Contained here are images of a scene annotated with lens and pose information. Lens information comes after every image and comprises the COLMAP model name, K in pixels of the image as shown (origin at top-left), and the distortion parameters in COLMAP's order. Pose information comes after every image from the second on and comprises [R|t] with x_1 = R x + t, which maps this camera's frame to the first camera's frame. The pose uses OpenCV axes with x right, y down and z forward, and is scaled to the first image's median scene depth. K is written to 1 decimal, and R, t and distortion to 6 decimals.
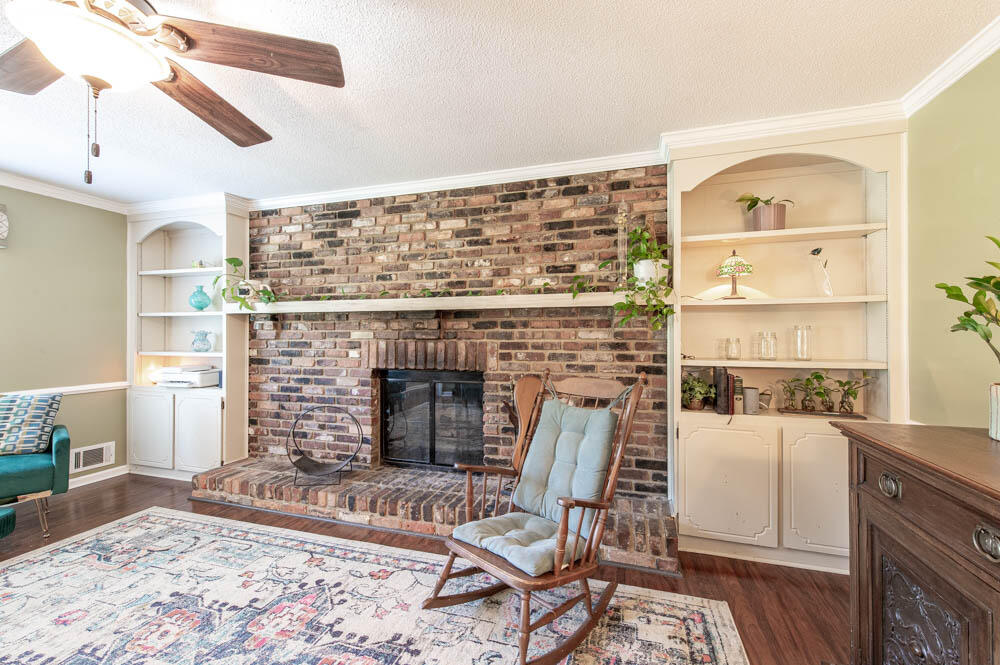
lens RADIAL K [[403.6, 0, 532.8], [0, 403.6, 330.6], [0, 0, 1]] dist [0.011038, -0.002553]
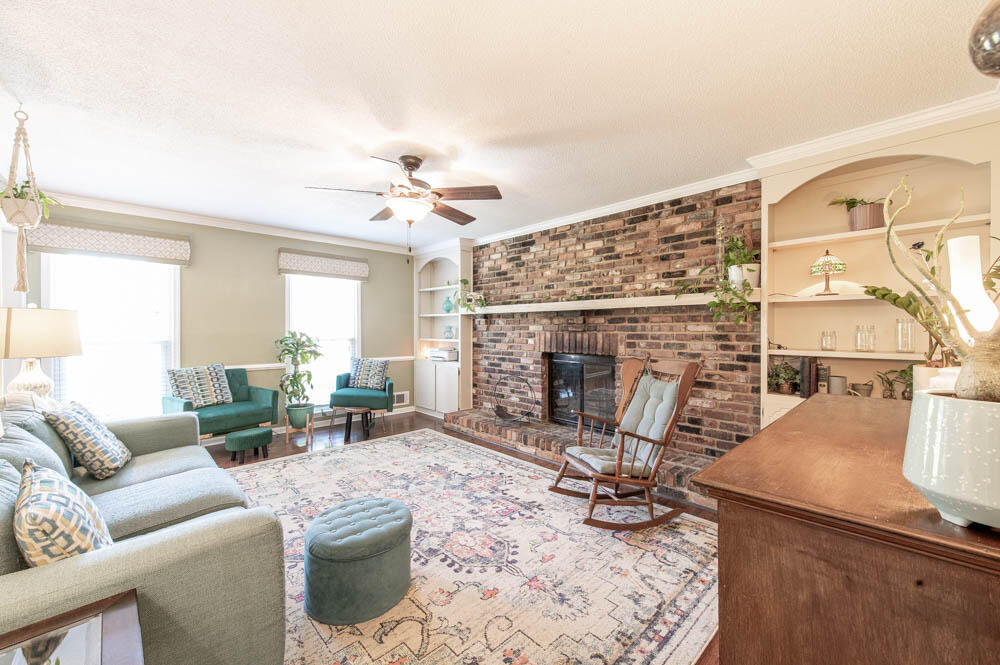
lens RADIAL K [[403.6, 0, 517.2], [0, 403.6, 326.8], [0, 0, 1]] dist [0.011038, -0.002553]
pose [[0.865795, -0.000525, -0.500399, 0.282146], [0.002600, 0.999991, 0.003450, 0.001283], [0.500393, -0.004289, 0.865788, -0.316964]]
